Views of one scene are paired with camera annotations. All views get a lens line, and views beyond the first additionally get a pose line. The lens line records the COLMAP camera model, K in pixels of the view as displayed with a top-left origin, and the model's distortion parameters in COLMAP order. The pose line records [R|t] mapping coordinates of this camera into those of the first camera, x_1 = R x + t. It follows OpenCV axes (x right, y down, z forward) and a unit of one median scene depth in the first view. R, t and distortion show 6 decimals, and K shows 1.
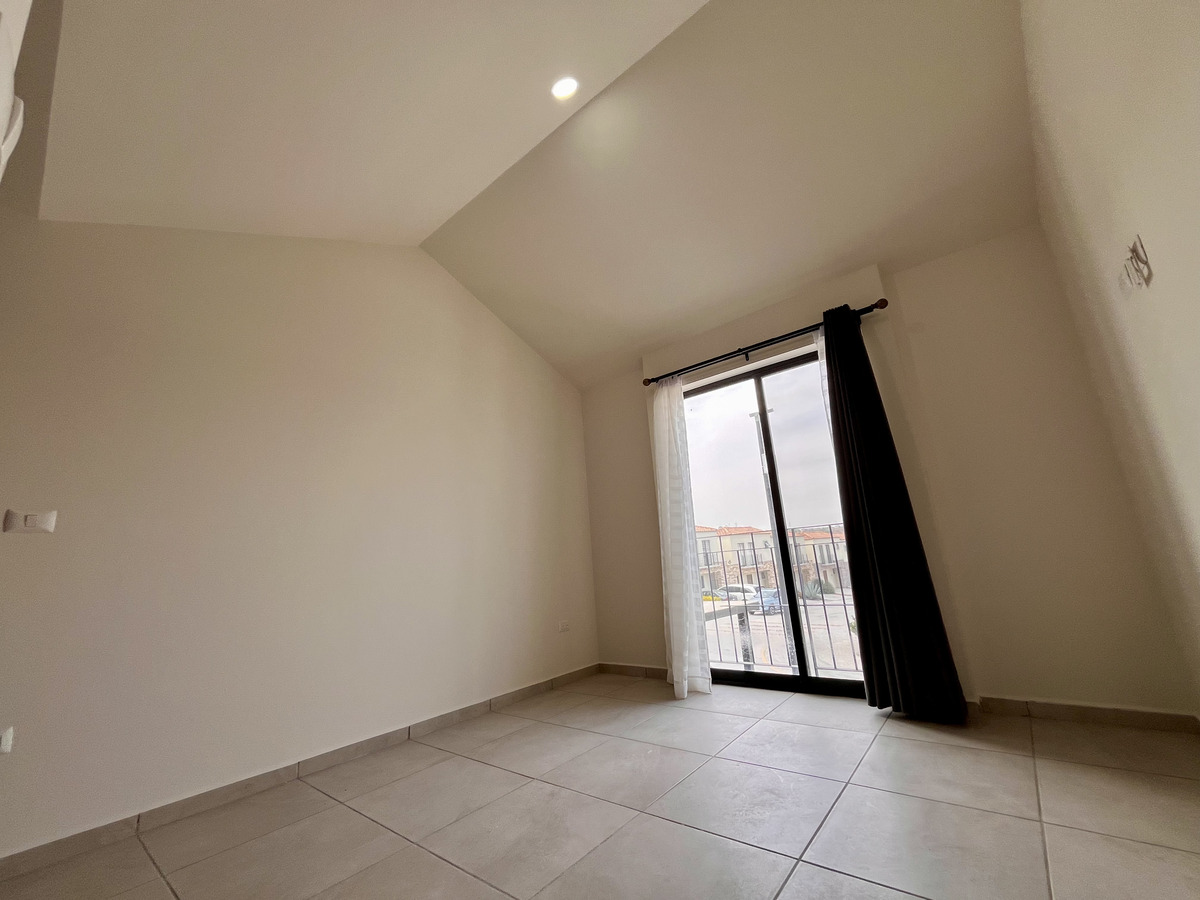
lens RADIAL K [[489.3, 0, 602.1], [0, 489.3, 449.1], [0, 0, 1]] dist [-0.001213, 0.000272]
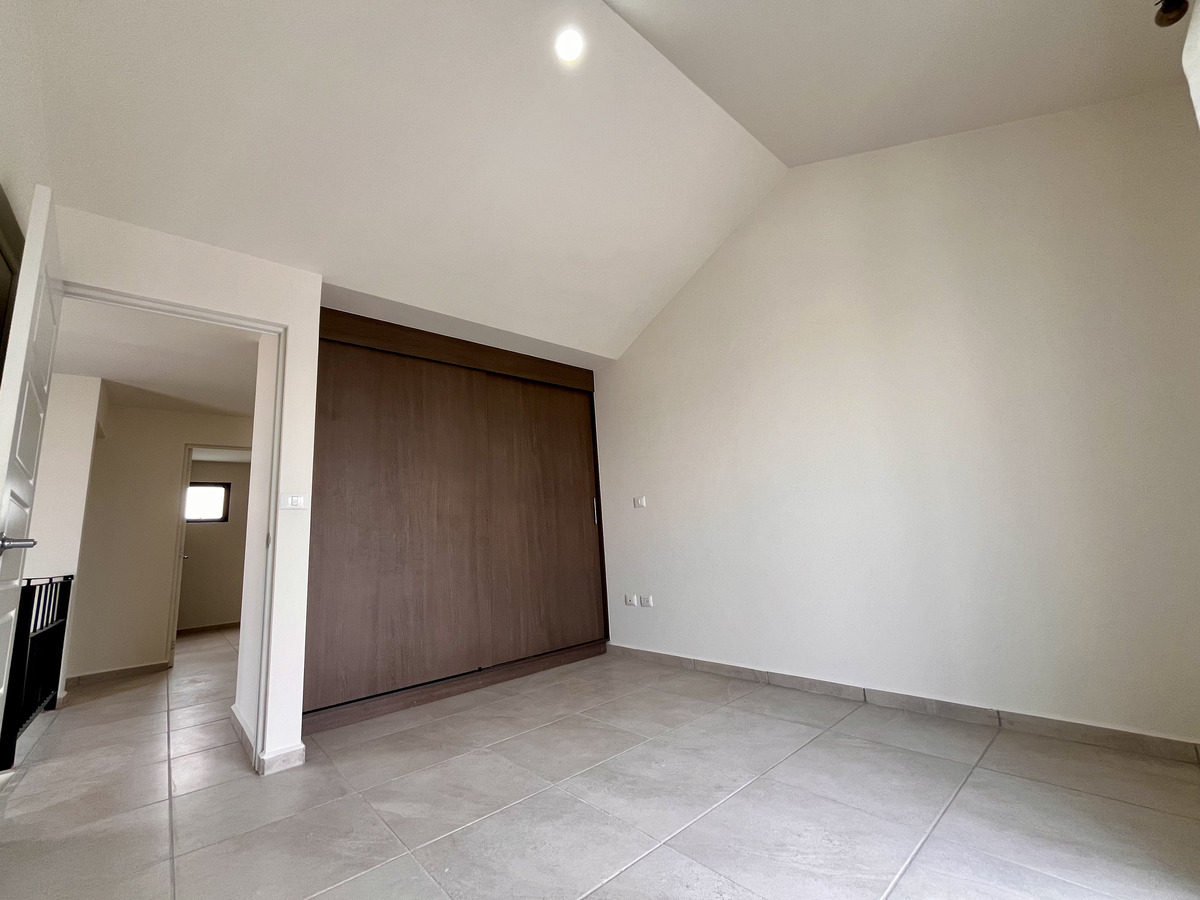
lens RADIAL K [[489.3, 0, 604.6], [0, 489.3, 451.4], [0, 0, 1]] dist [-0.001213, 0.000272]
pose [[-0.161694, -0.092084, -0.982535, 0.778605], [0.295299, 0.945501, -0.137210, 0.150055], [0.941623, -0.312328, -0.125689, 0.966820]]
